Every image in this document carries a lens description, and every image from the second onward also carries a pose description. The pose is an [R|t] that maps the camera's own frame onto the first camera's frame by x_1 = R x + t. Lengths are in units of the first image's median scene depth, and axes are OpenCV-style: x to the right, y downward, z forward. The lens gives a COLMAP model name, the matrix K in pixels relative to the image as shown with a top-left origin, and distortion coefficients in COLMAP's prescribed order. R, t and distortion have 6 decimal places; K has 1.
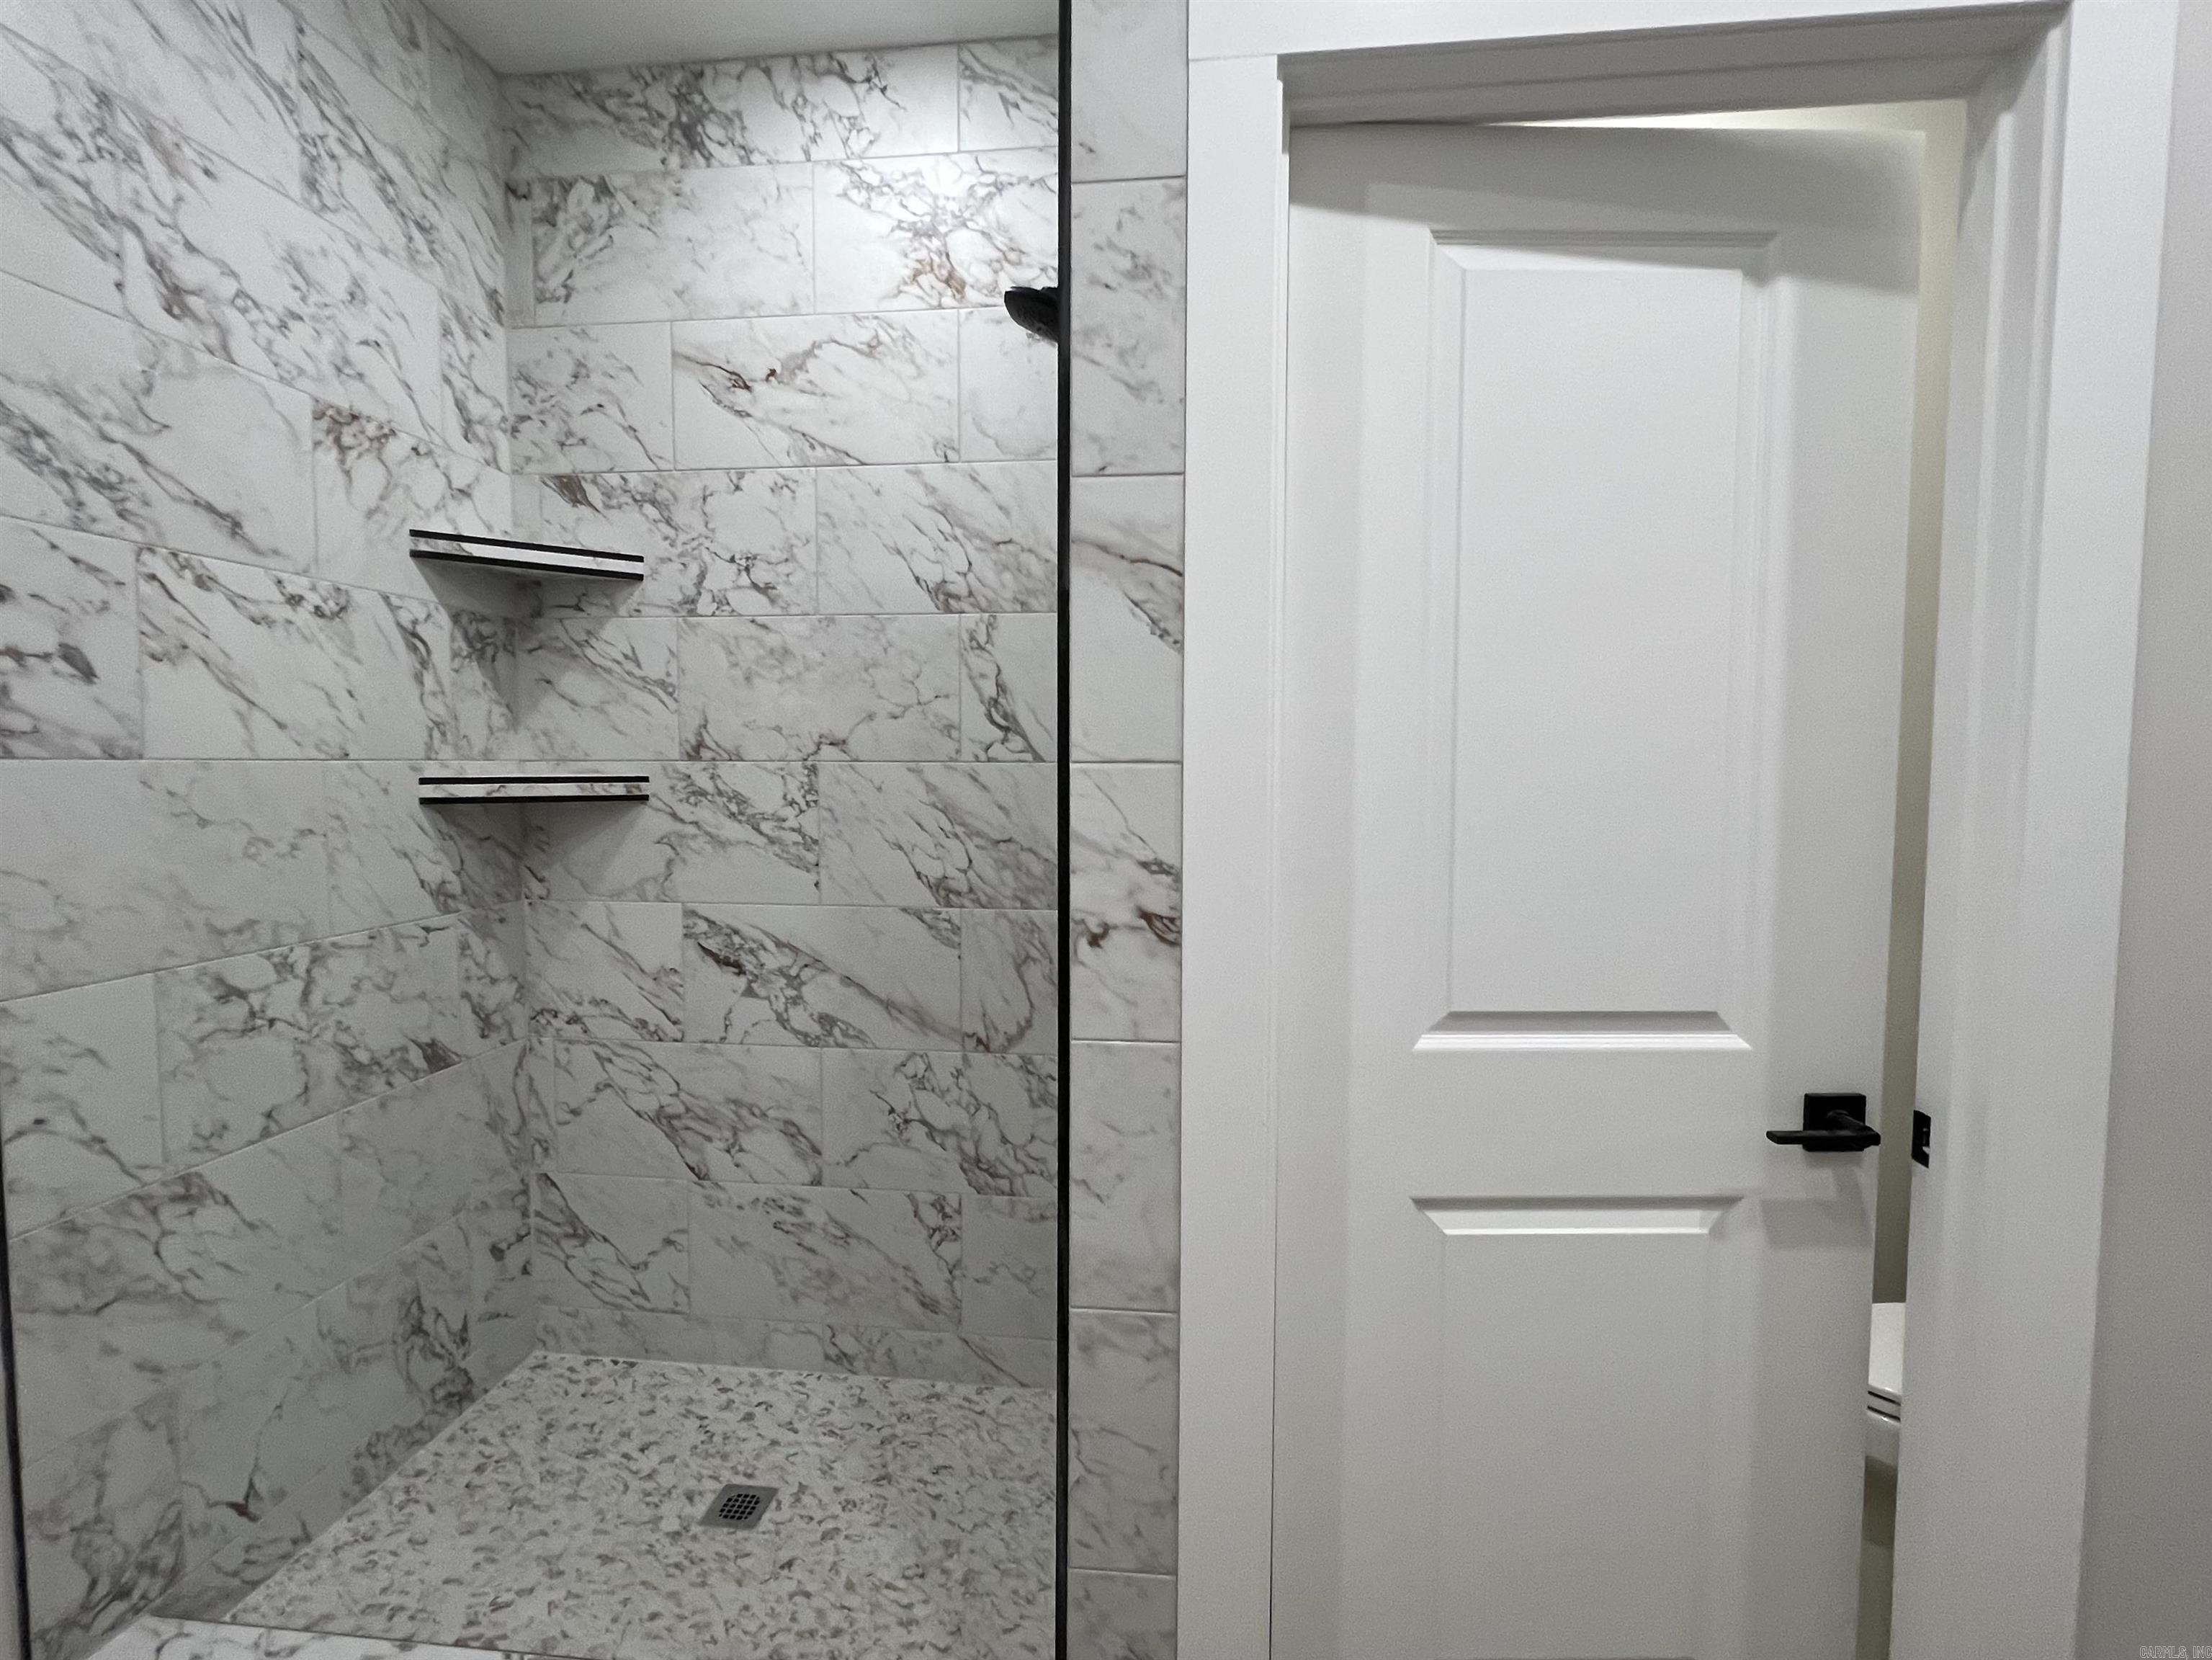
lens RADIAL K [[1079.1, 0, 1133.2], [0, 1079.1, 833.7], [0, 0, 1]] dist [-0.000071, 0.000402]
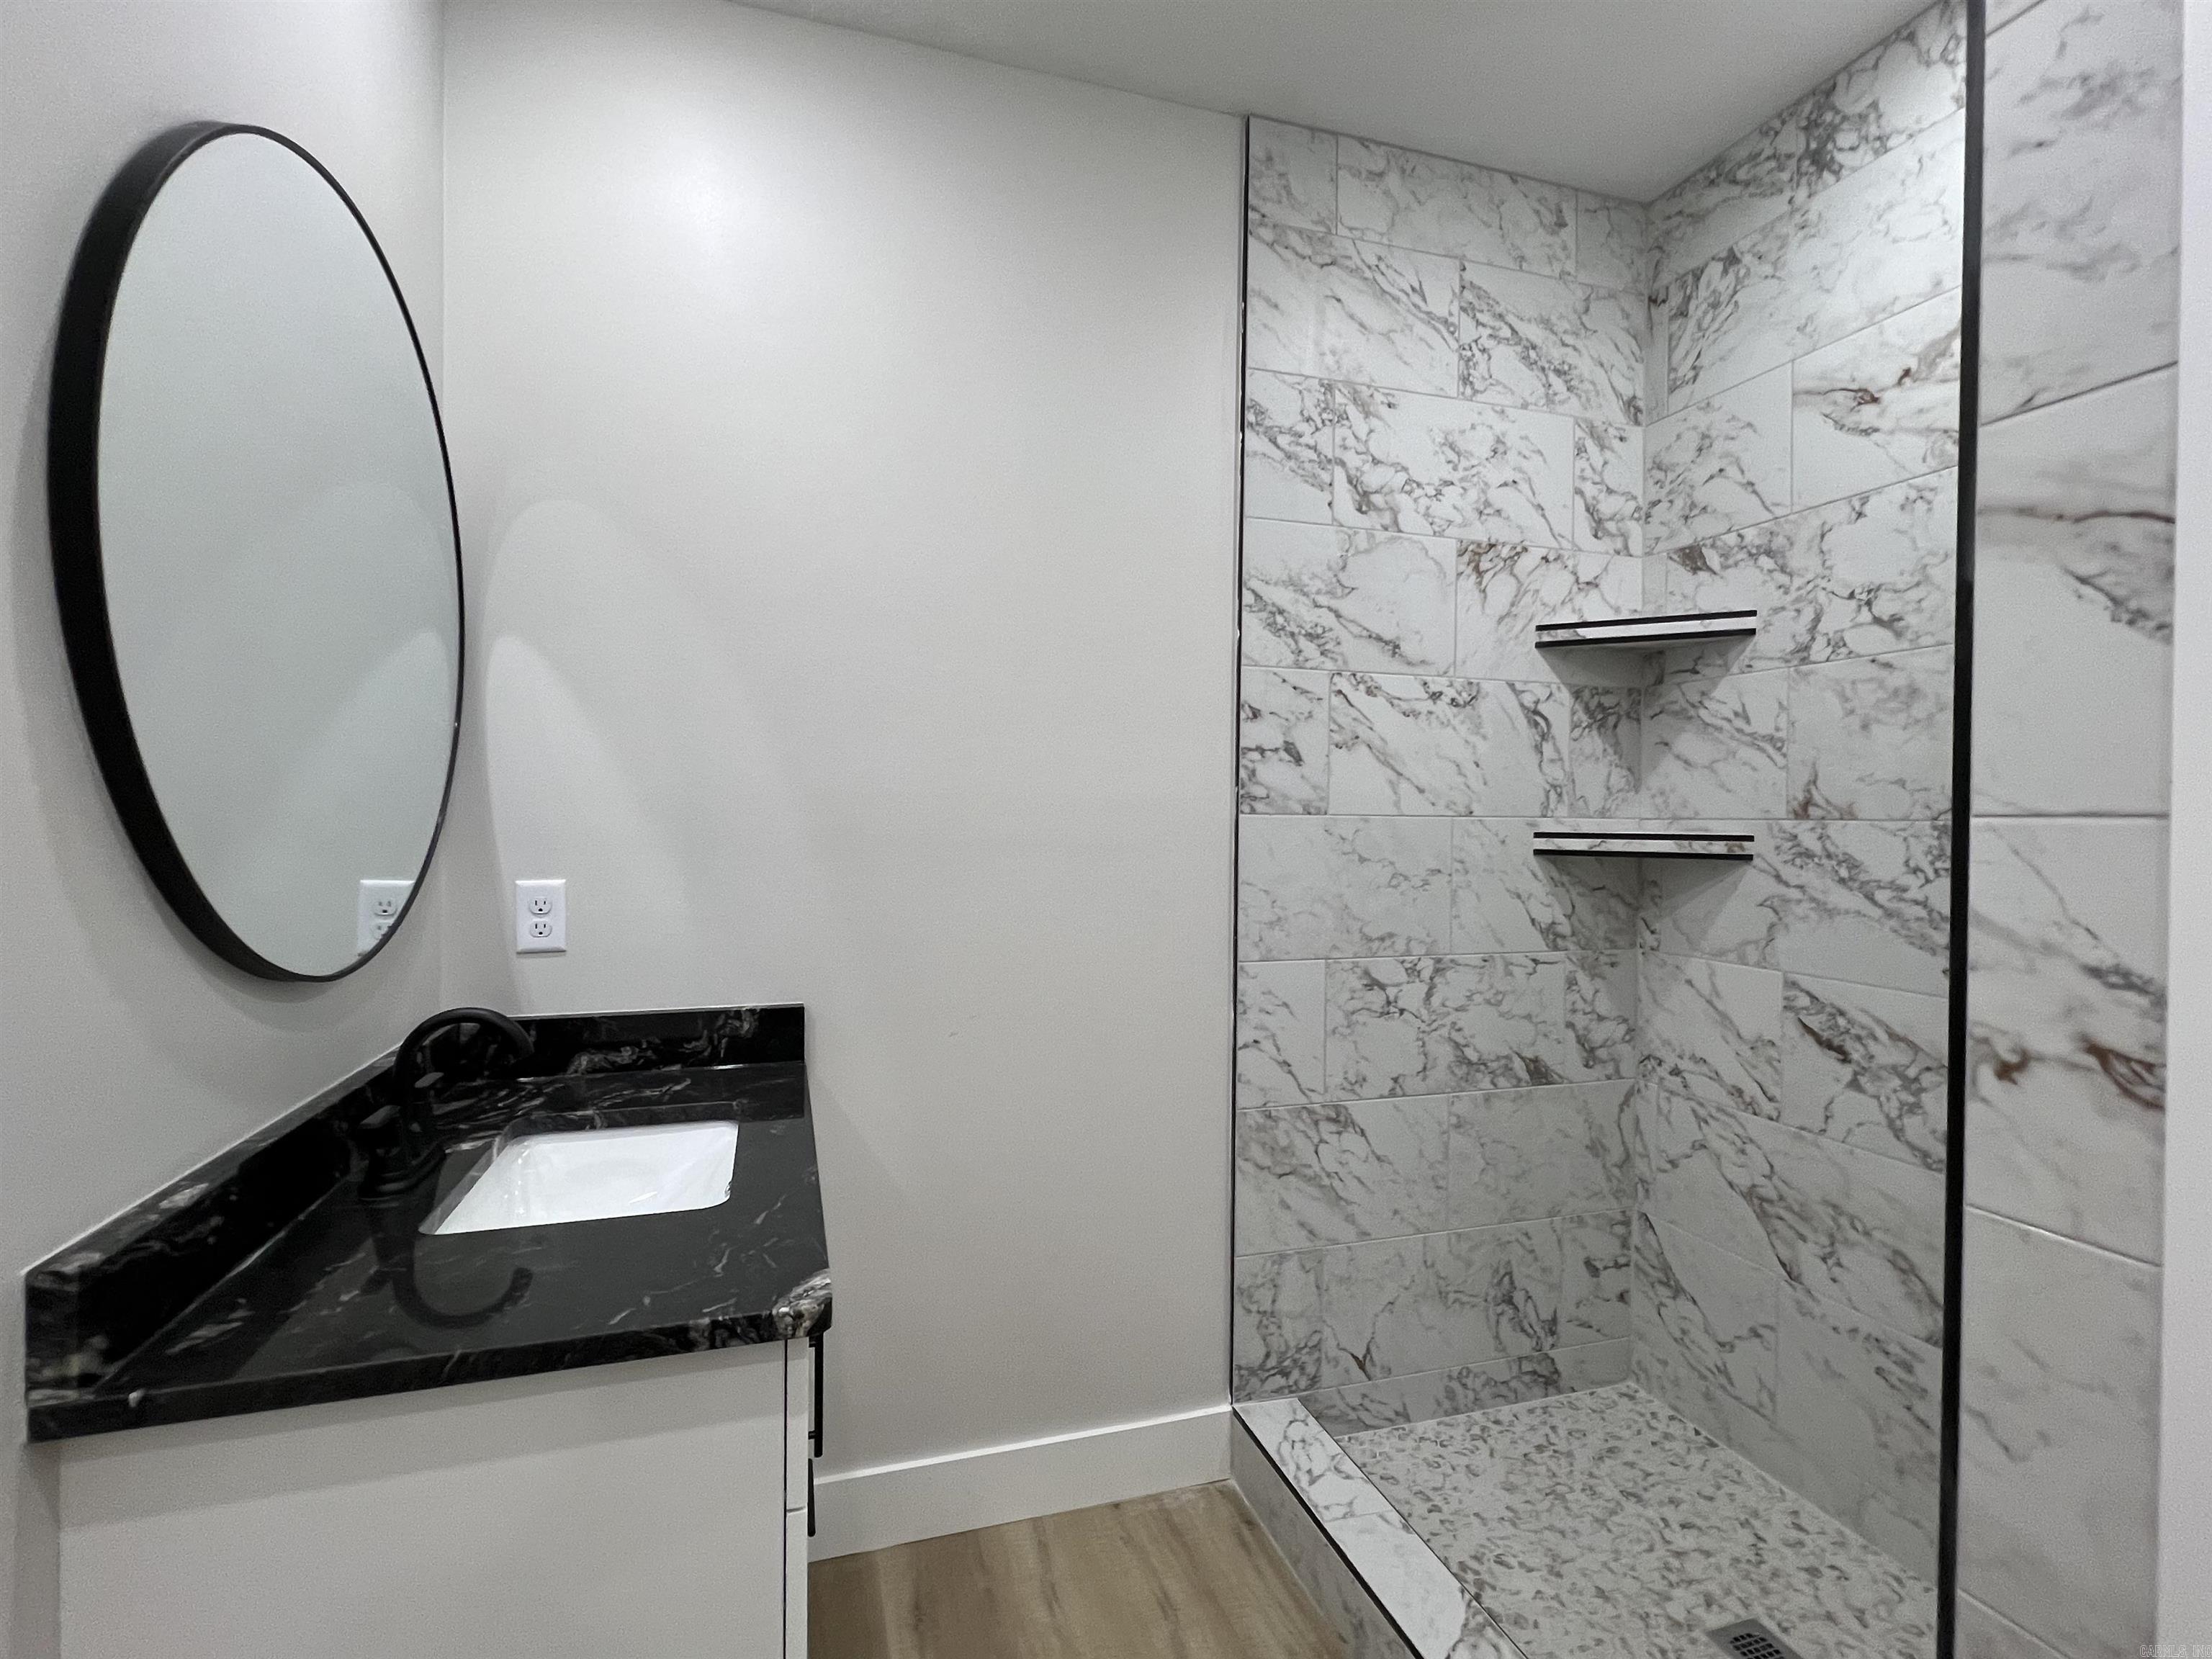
lens RADIAL K [[1078.9, 0, 1133.2], [0, 1078.9, 833.2], [0, 0, 1]] dist [-0.000071, 0.000402]
pose [[0.387297, 0.014634, -0.921839, 0.264634], [-0.069980, 0.997456, -0.013566, -0.003852], [0.919295, 0.069764, 0.387336, 0.138258]]
